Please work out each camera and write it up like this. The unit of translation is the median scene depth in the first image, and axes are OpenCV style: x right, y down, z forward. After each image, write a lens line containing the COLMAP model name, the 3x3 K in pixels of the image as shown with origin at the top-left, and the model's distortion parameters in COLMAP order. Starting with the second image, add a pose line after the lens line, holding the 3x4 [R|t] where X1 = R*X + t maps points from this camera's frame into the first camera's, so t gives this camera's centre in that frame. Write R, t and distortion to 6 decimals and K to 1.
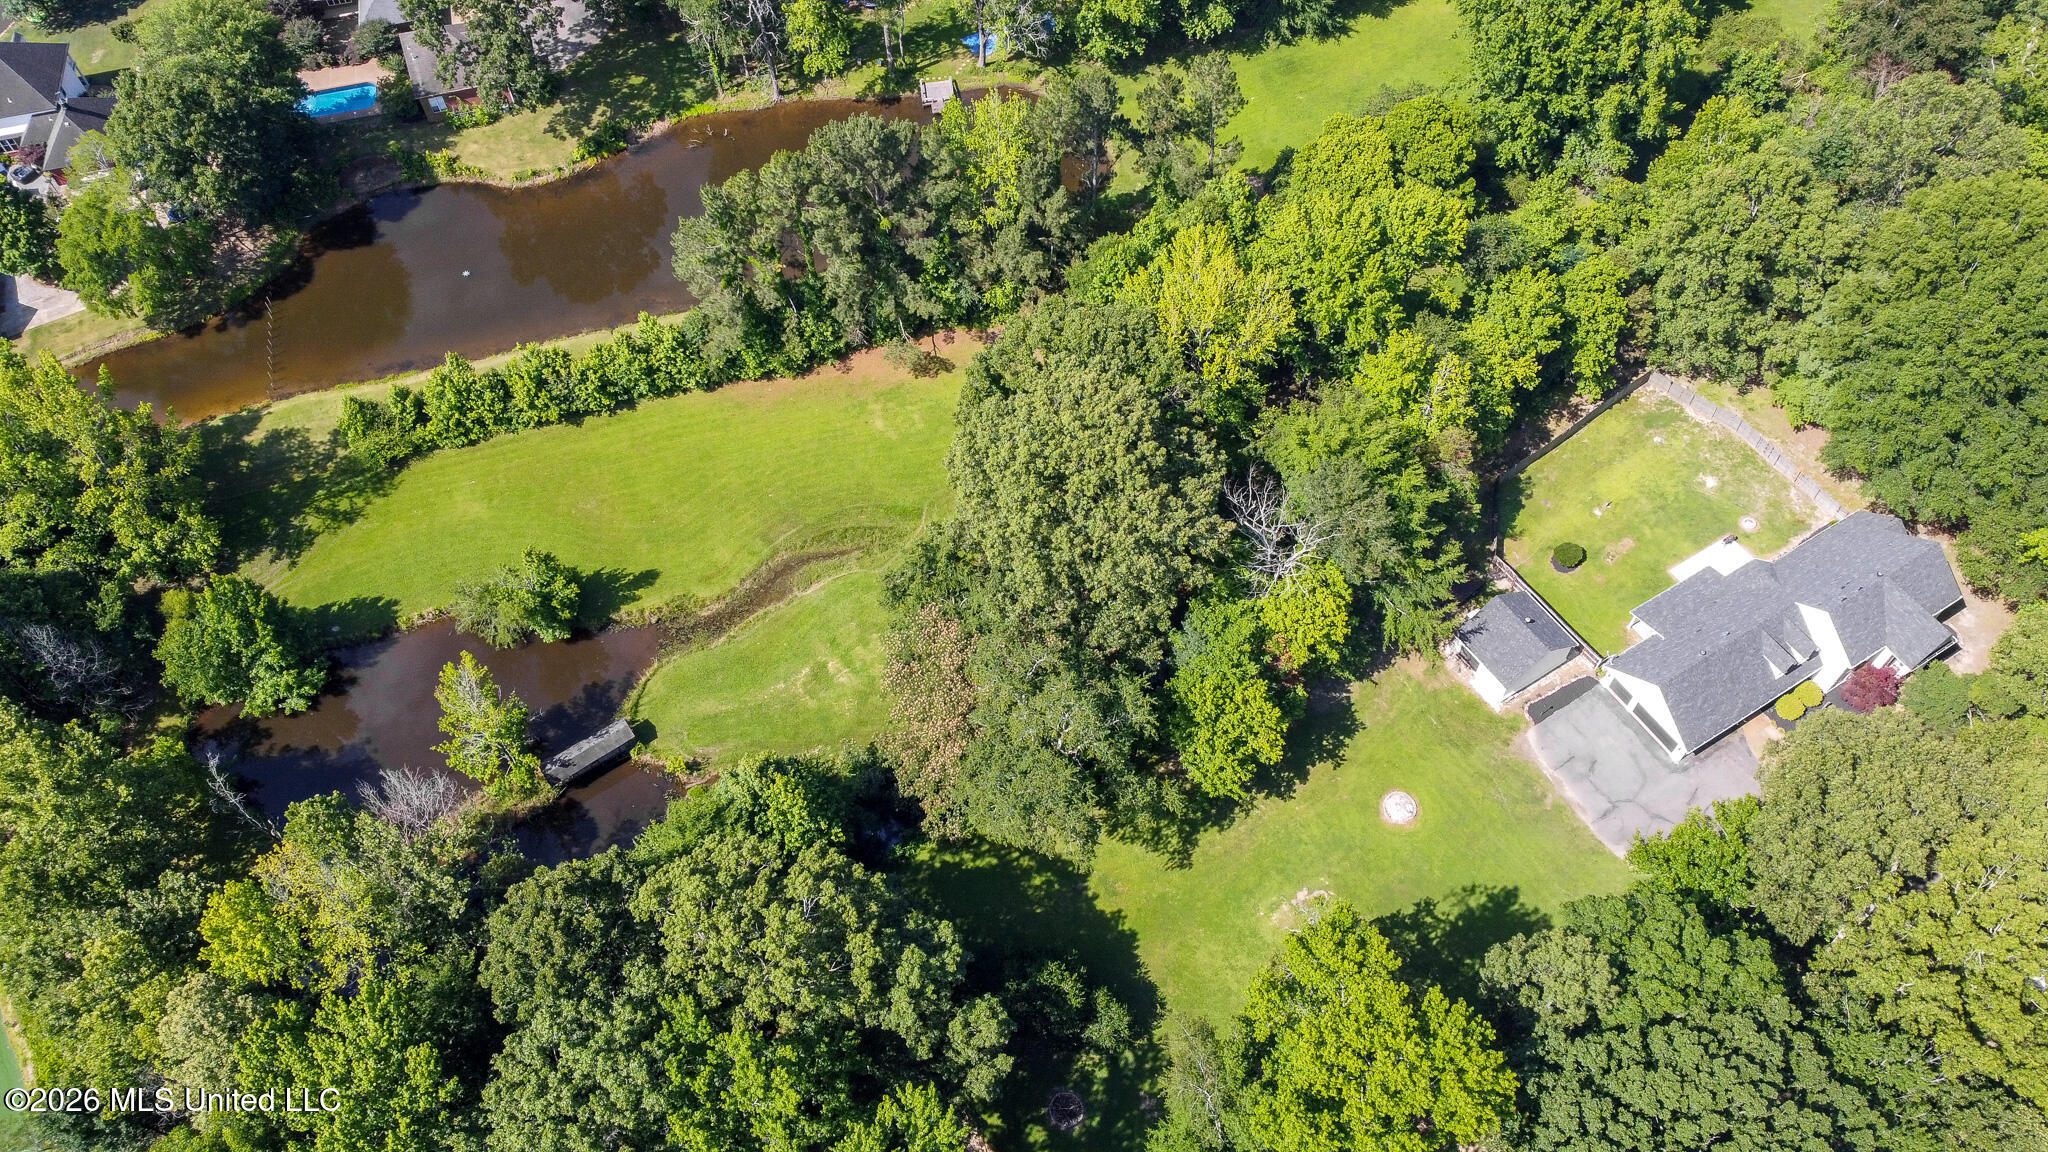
lens RADIAL K [[1598.3, 0, 1016.8], [0, 1598.3, 577.2], [0, 0, 1]] dist [0.007470, -0.006669]
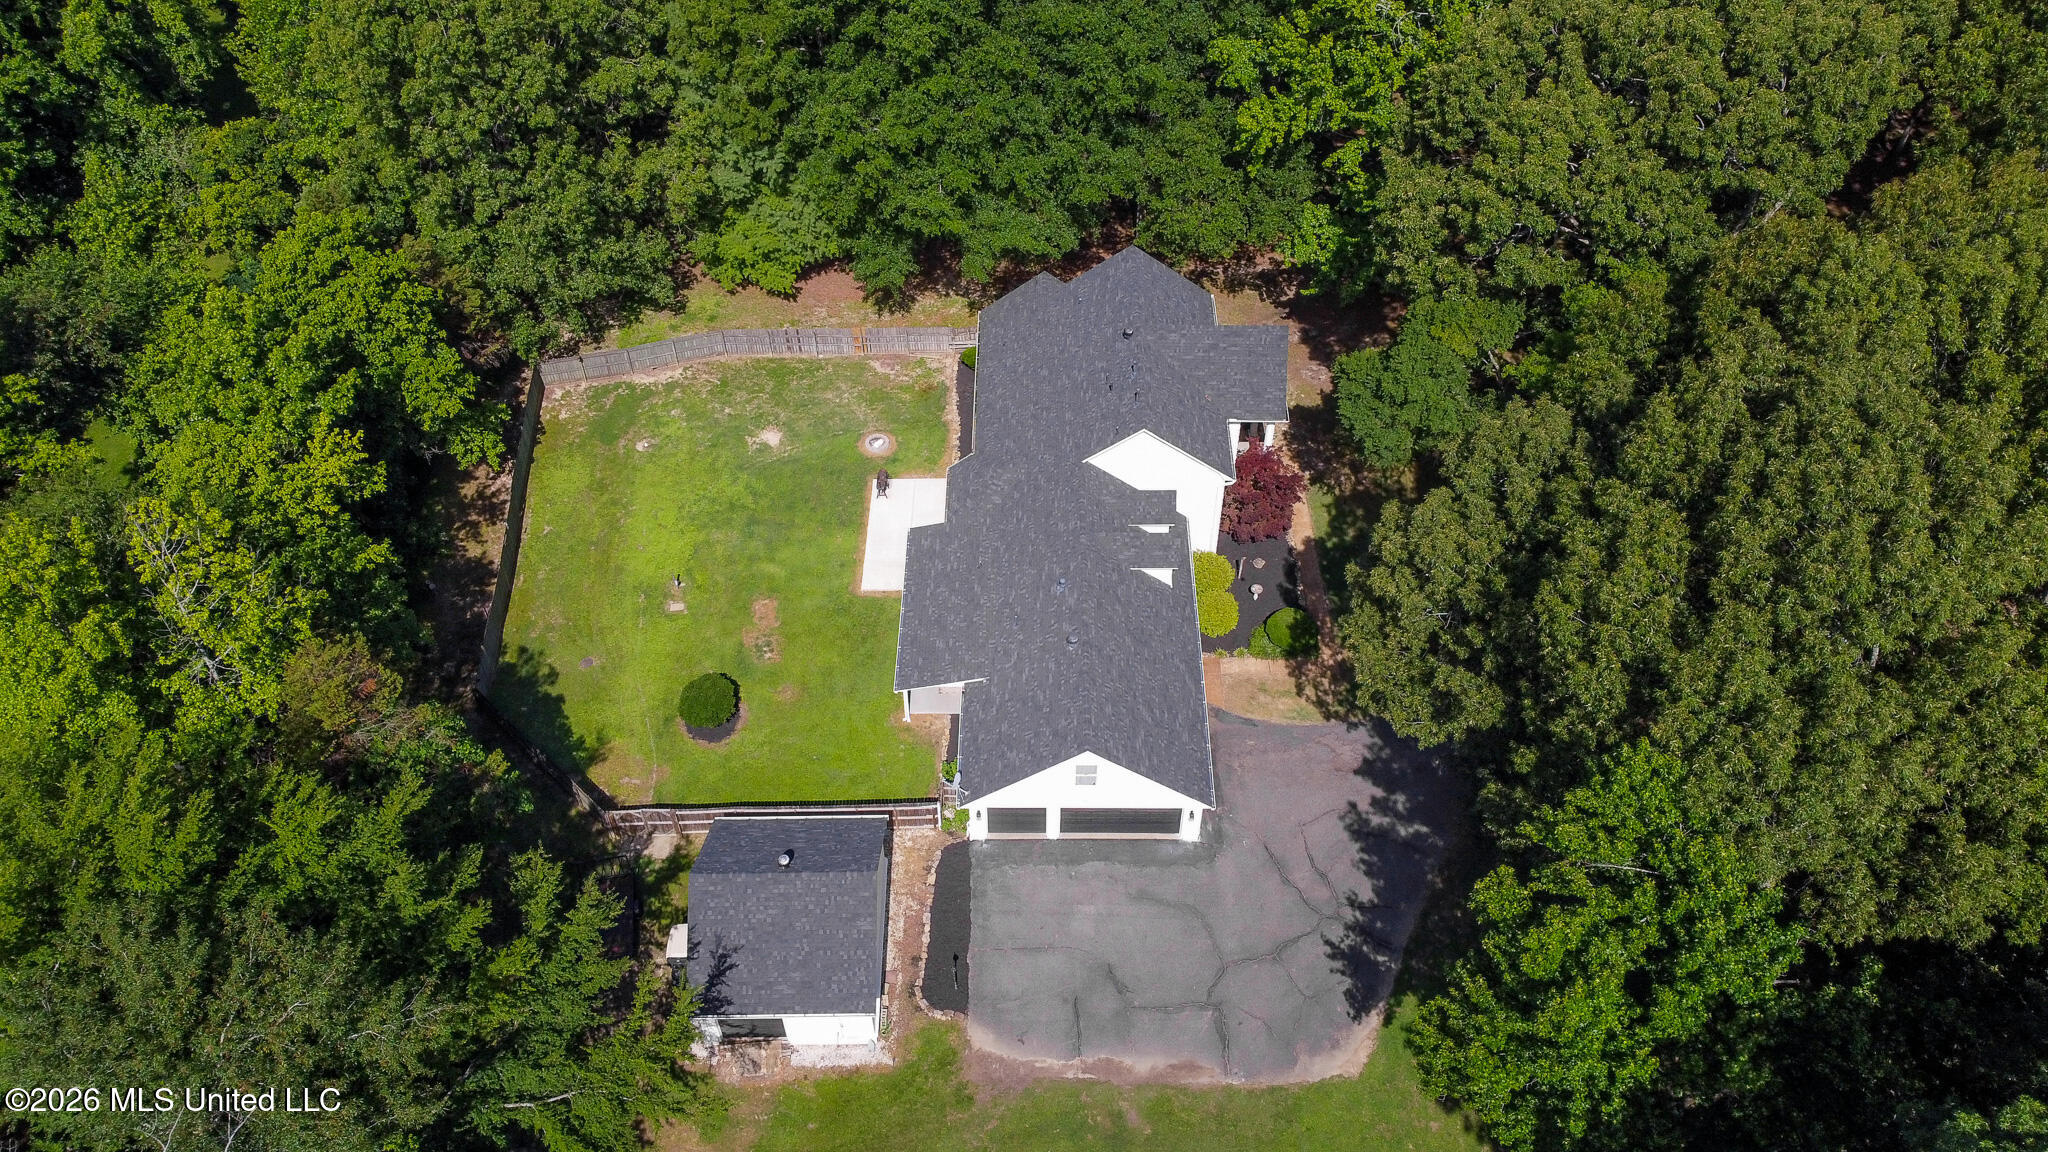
lens RADIAL K [[1598.3, 0, 1020.7], [0, 1598.3, 555.9], [0, 0, 1]] dist [0.007470, -0.006669]
pose [[0.530951, -0.609762, 0.588457, 0.149997], [0.706565, 0.701925, 0.089820, -0.022216], [-0.467821, 0.368093, 0.803524, 0.587494]]
